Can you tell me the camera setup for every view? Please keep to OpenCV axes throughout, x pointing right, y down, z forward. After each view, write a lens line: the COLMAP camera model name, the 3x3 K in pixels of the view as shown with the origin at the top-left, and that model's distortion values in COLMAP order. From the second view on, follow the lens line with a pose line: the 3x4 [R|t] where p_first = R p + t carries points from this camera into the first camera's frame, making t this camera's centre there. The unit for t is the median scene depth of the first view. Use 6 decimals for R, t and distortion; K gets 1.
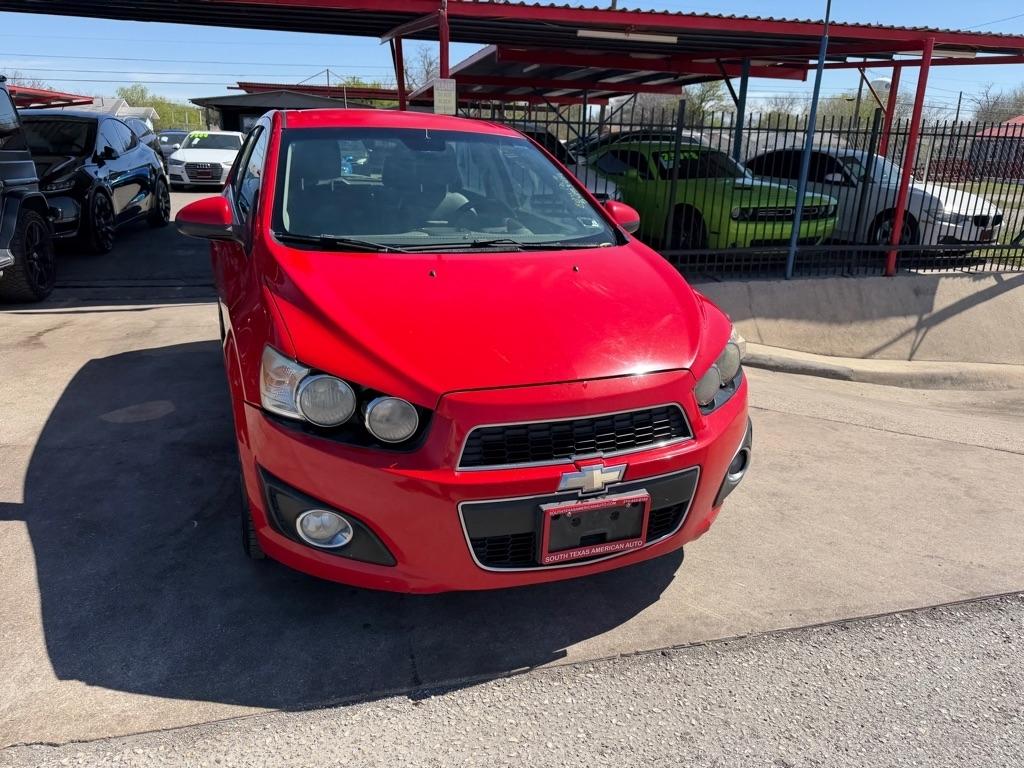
lens RADIAL K [[712.3, 0, 520.8], [0, 712.3, 381.2], [0, 0, 1]] dist [0.022253, -0.034540]
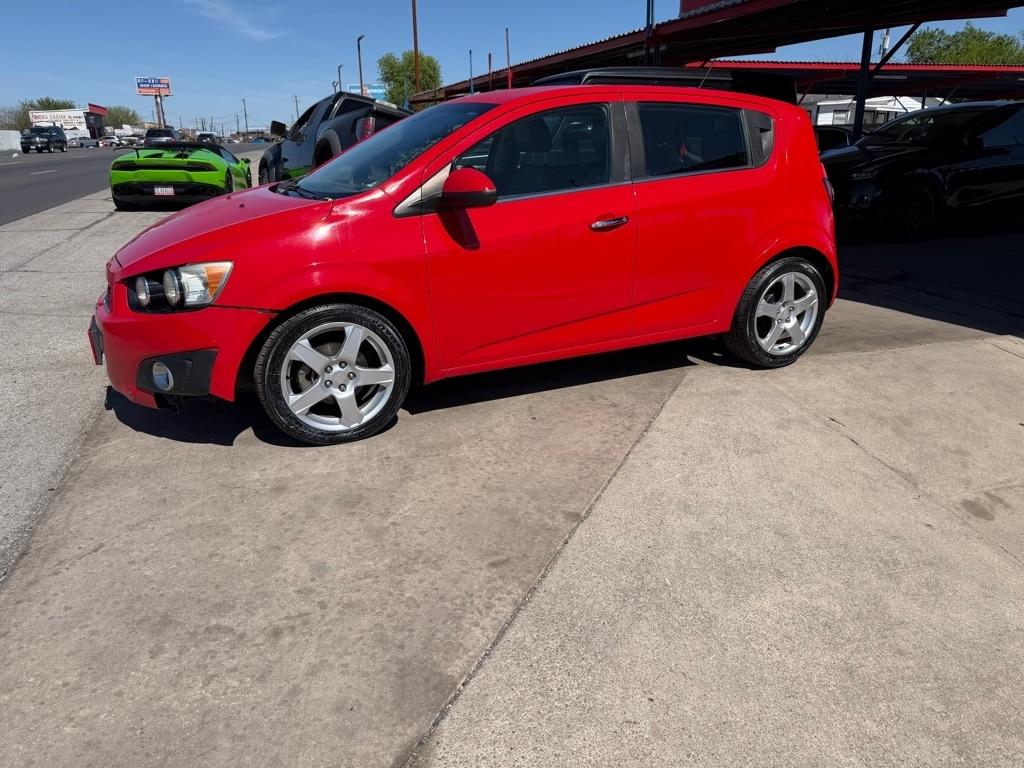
lens RADIAL K [[713.6, 0, 508.0], [0, 713.6, 376.2], [0, 0, 1]] dist [0.030575, -0.041033]
pose [[0.074545, 0.285659, -0.955427, 0.505860], [-0.286216, 0.923911, 0.253905, -0.117996], [0.955261, 0.254531, 0.150634, 0.467391]]
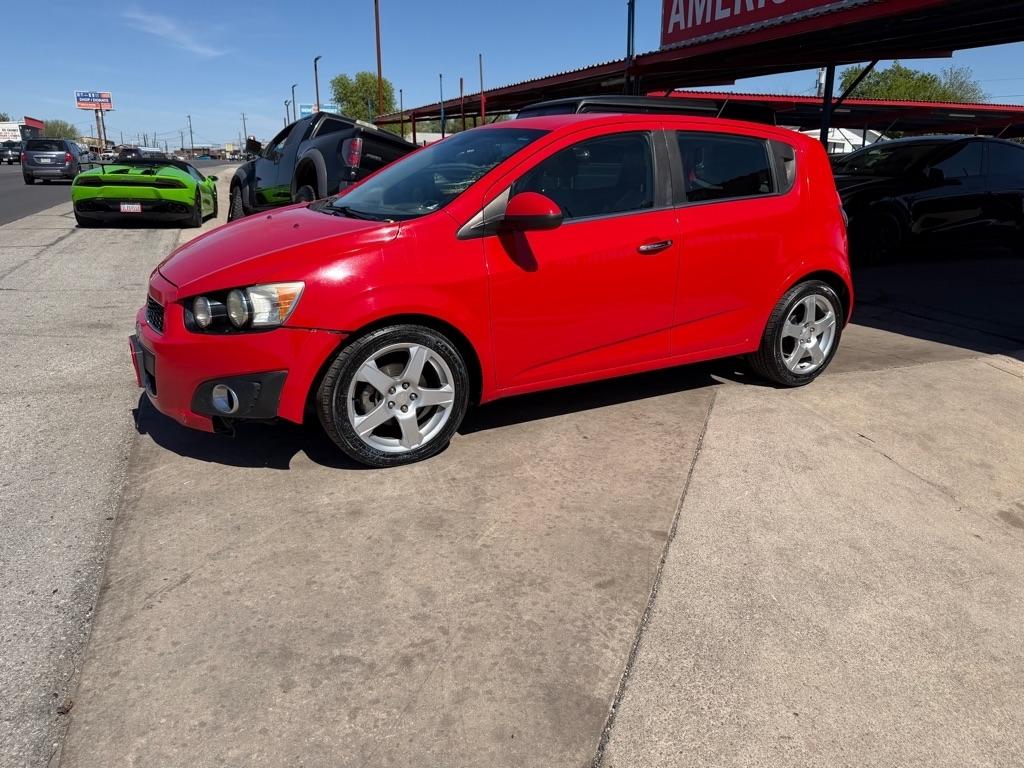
lens RADIAL K [[713.2, 0, 518.3], [0, 713.2, 368.2], [0, 0, 1]] dist [0.031298, -0.043363]
pose [[0.152780, 0.248060, -0.956621, 0.500391], [-0.299429, 0.934104, 0.194400, -0.099519], [0.941807, 0.256740, 0.216989, 0.404376]]
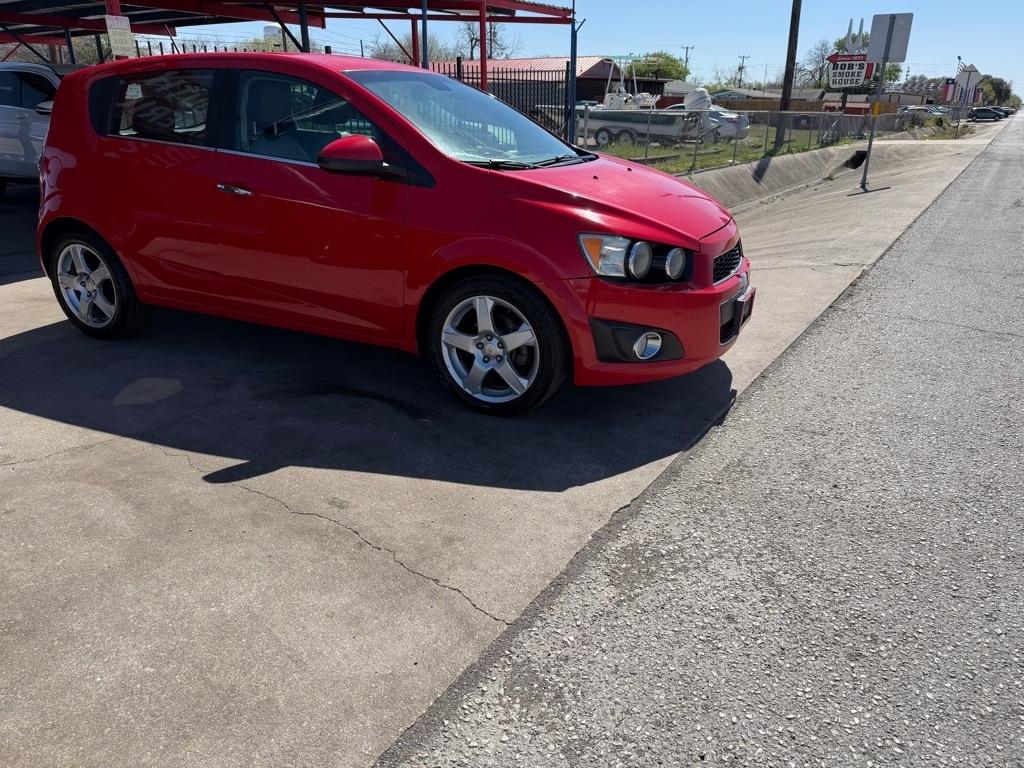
lens RADIAL K [[707.6, 0, 498.5], [0, 707.6, 380.4], [0, 0, 1]] dist [0.055781, -0.069125]
pose [[0.756732, -0.256047, 0.601495, -0.394460], [0.215776, 0.966368, 0.139902, -0.000473], [-0.617087, 0.023920, 0.786531, 0.002099]]
